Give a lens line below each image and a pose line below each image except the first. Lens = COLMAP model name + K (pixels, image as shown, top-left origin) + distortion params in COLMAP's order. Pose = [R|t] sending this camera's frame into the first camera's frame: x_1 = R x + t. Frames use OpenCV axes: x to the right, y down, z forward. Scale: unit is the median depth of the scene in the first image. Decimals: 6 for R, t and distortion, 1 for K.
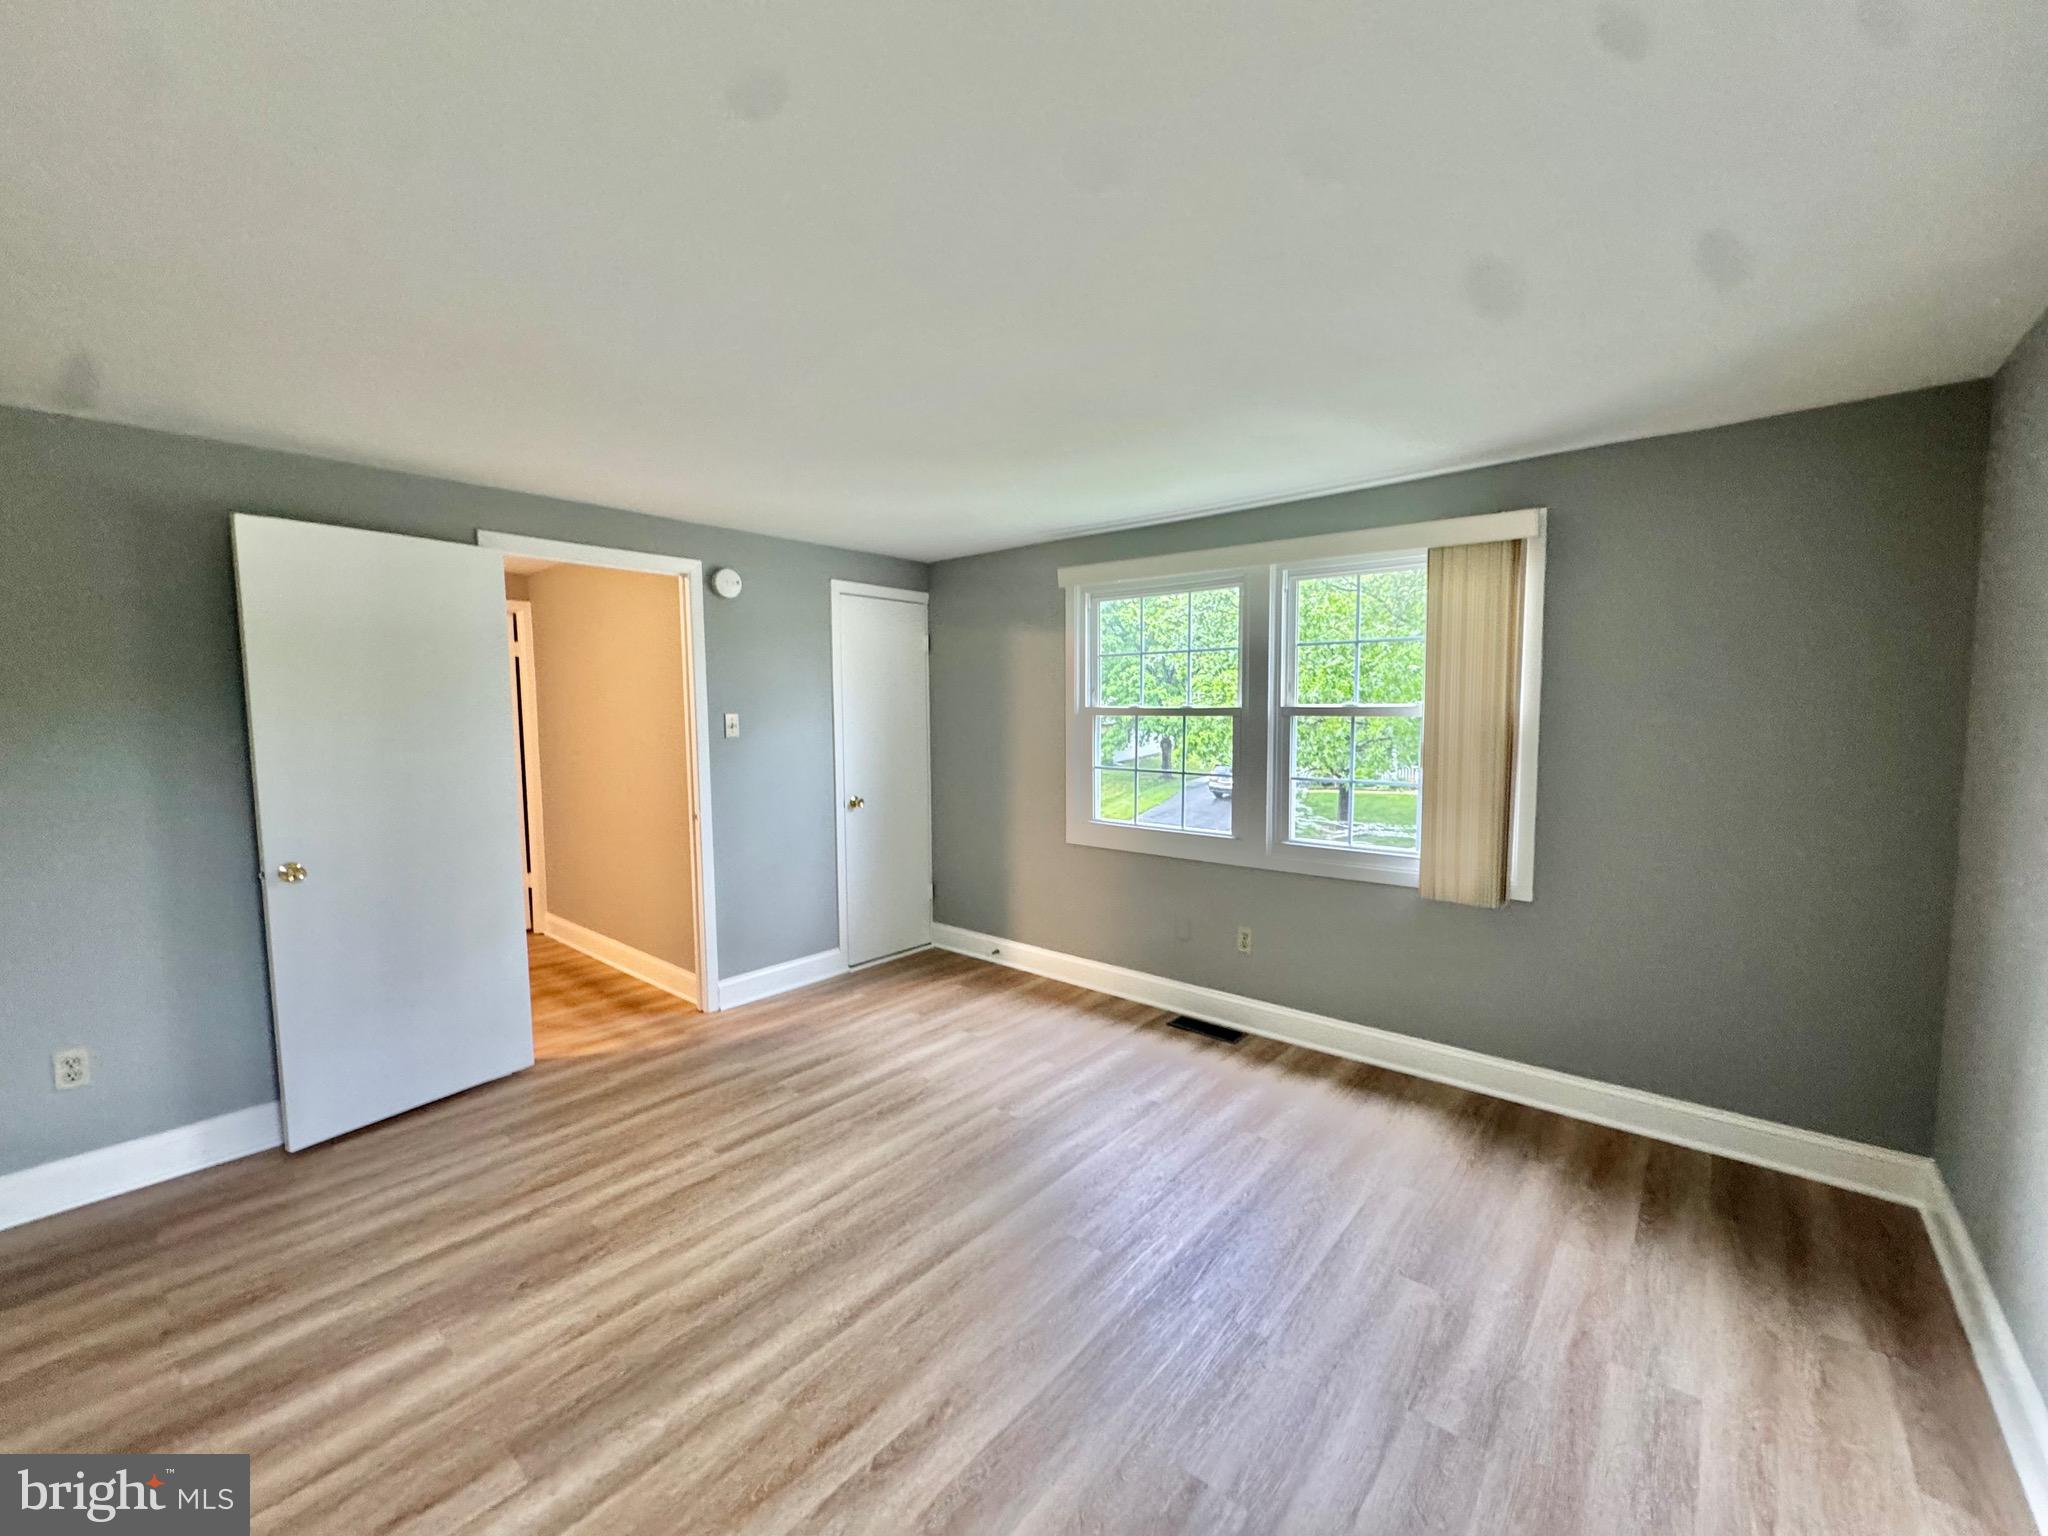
lens RADIAL K [[818.3, 0, 1024.0], [0, 818.3, 768.0], [0, 0, 1]] dist [-0.001581, 0.000664]
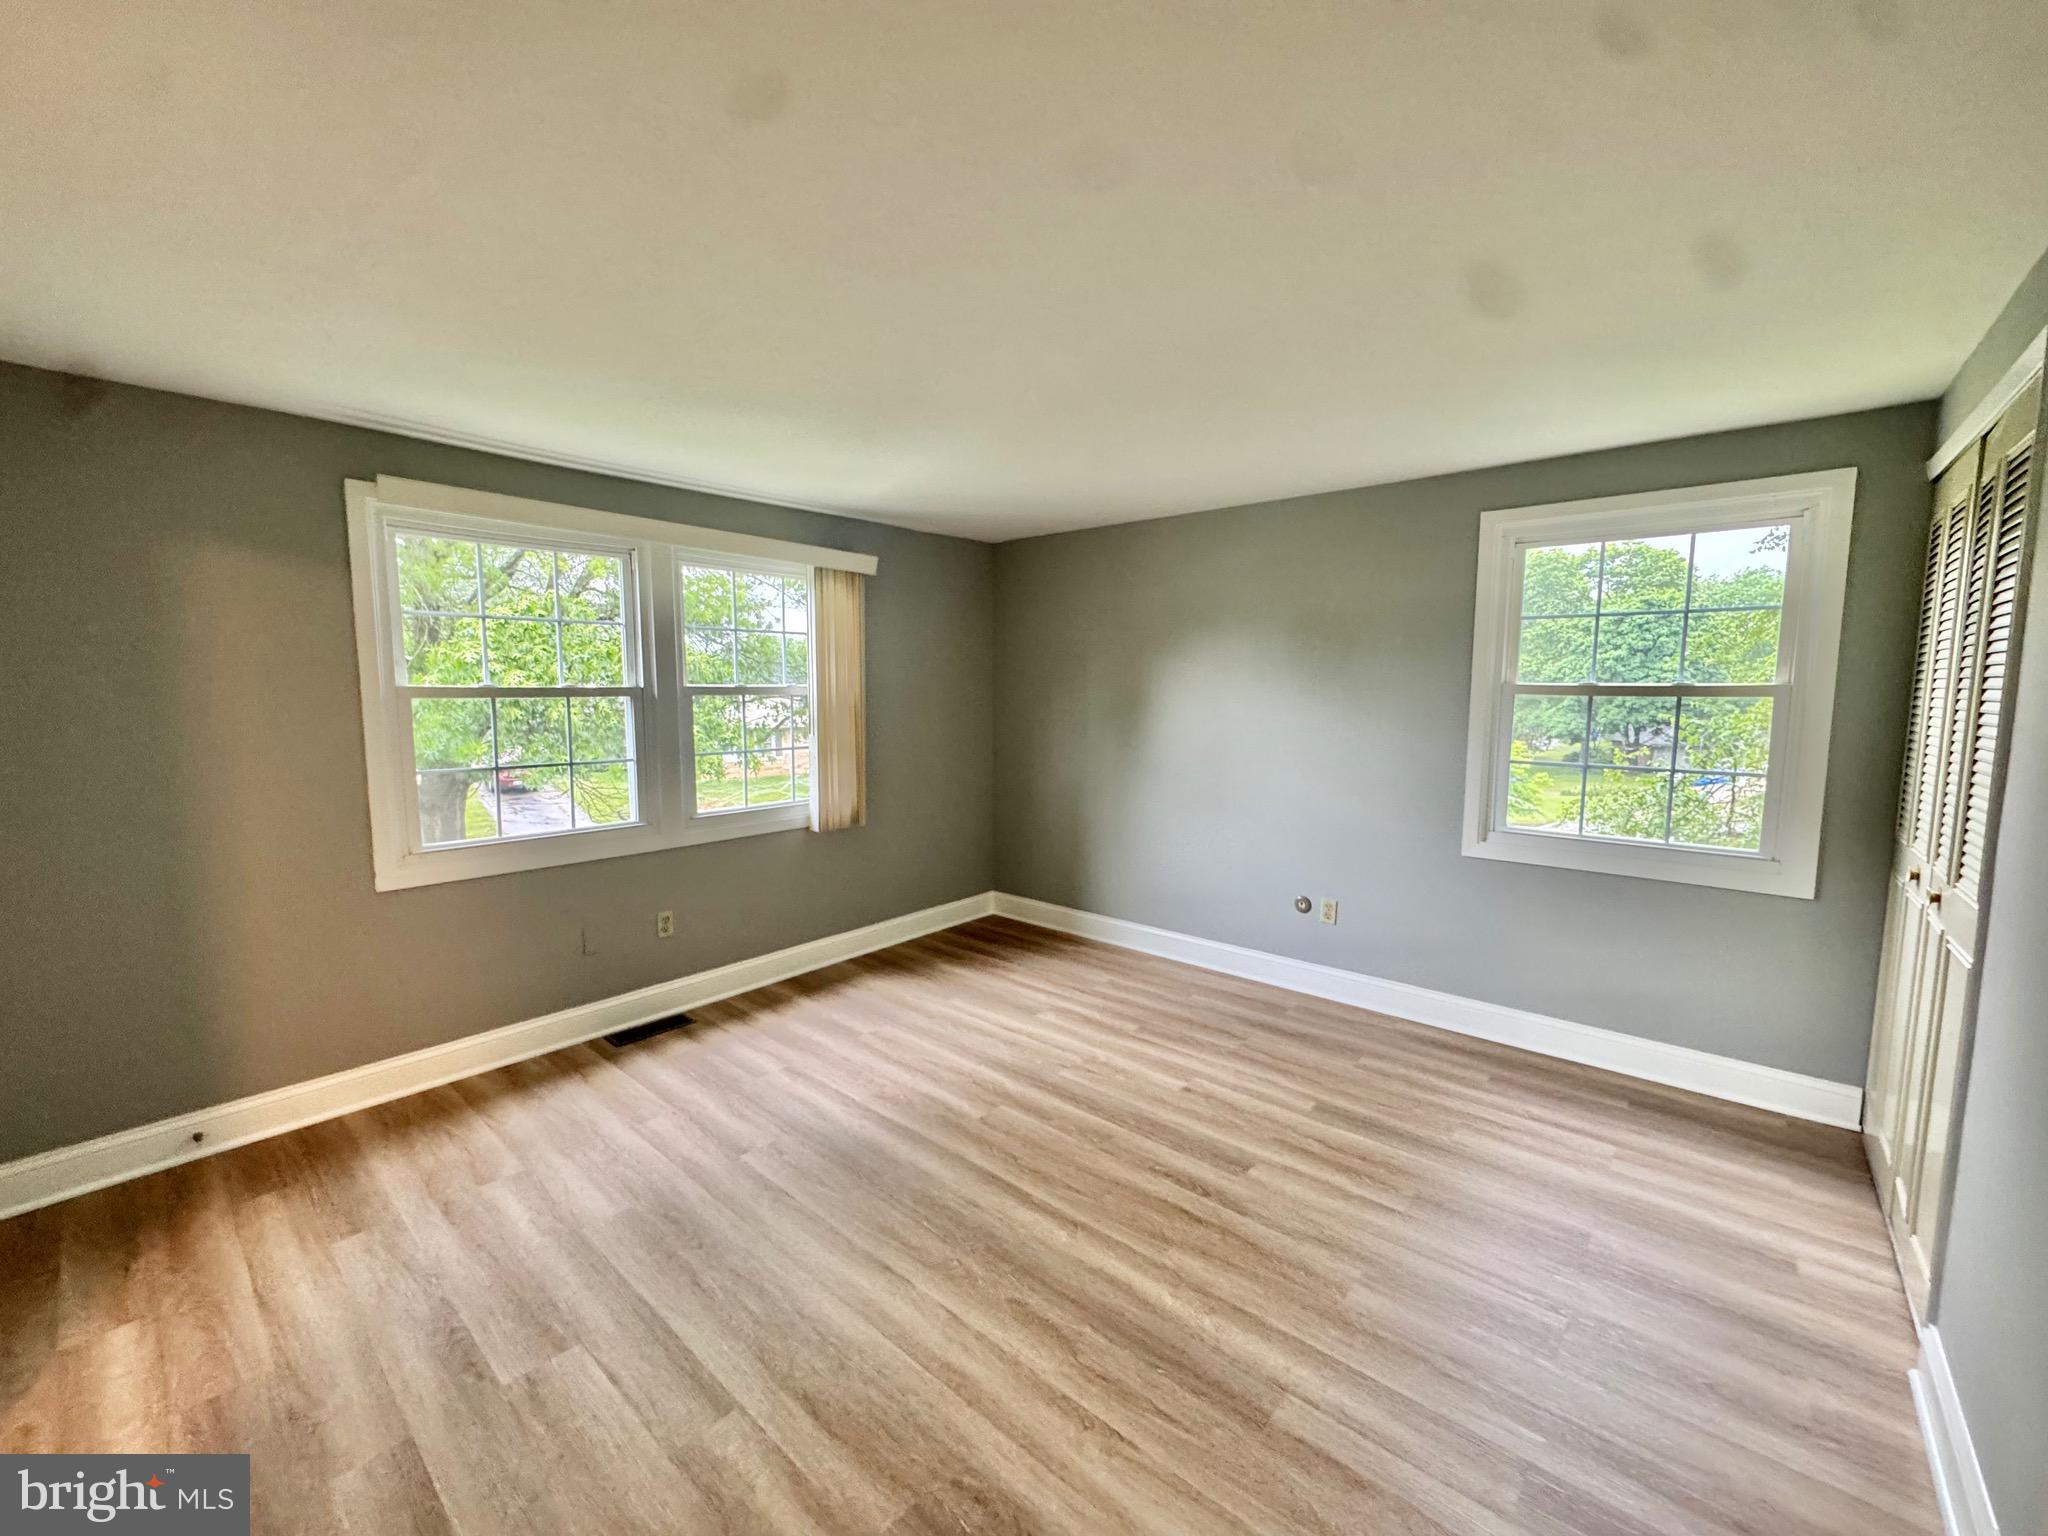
lens RADIAL K [[818.3, 0, 1024.0], [0, 818.3, 768.0], [0, 0, 1]] dist [-0.001581, 0.000664]
pose [[0.011115, -0.093926, 0.995517, -0.794763], [0.076795, 0.992718, 0.092805, -0.040168], [-0.996985, 0.075420, 0.018247, 0.622703]]
